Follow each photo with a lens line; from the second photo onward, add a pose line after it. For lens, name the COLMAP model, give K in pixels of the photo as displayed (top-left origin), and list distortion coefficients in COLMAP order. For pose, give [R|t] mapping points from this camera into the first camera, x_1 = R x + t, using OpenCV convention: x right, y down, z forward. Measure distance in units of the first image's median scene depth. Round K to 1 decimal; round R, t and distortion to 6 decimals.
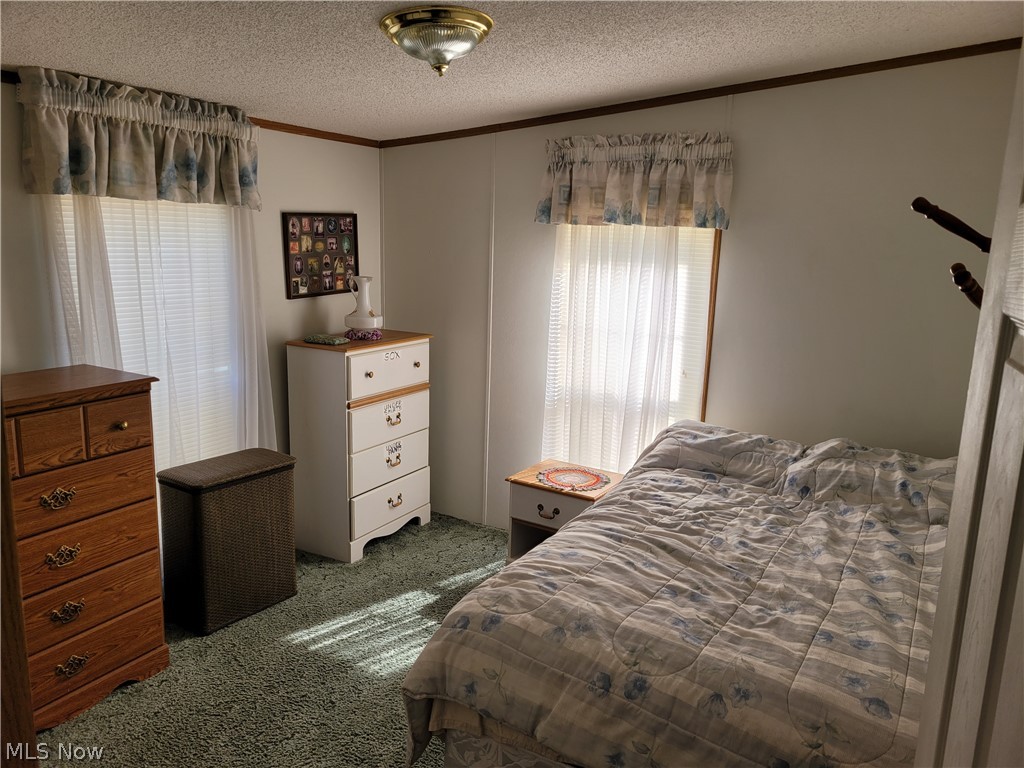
lens RADIAL K [[770.2, 0, 515.3], [0, 770.2, 387.8], [0, 0, 1]] dist [0.050661, -0.002118]
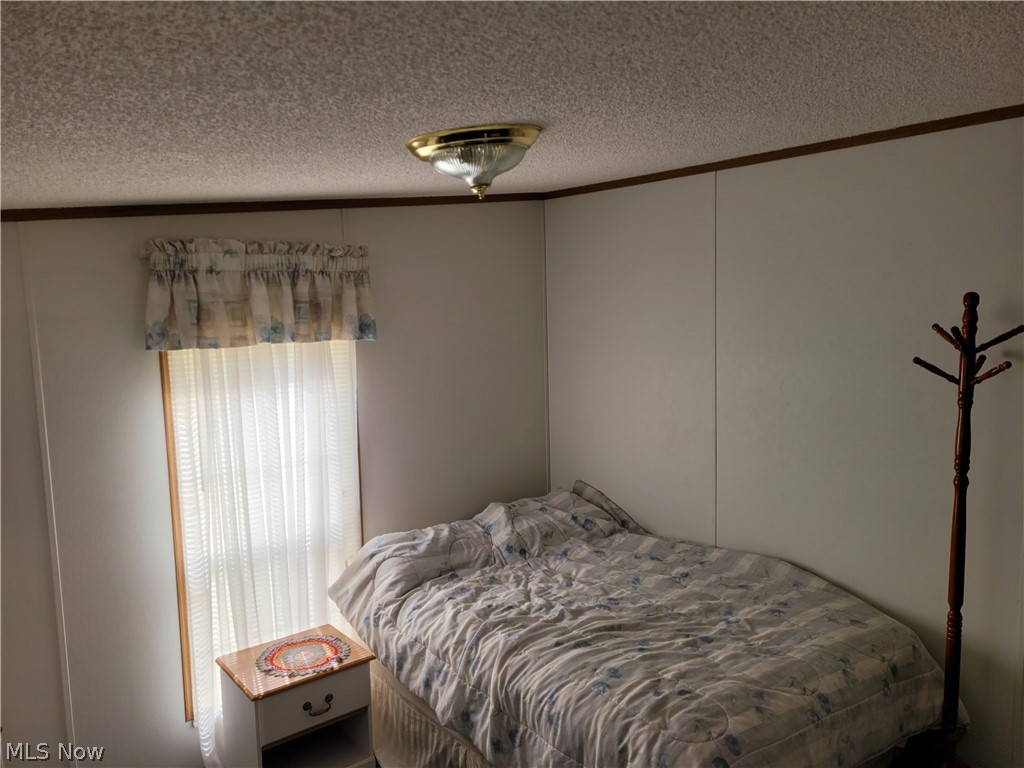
lens RADIAL K [[770.2, 0, 515.3], [0, 770.2, 387.8], [0, 0, 1]] dist [0.050661, -0.002118]
pose [[0.325288, -0.145090, 0.934418, -0.615527], [0.221296, 0.972399, 0.073950, -0.177995], [-0.919356, 0.182728, 0.348417, 0.493800]]
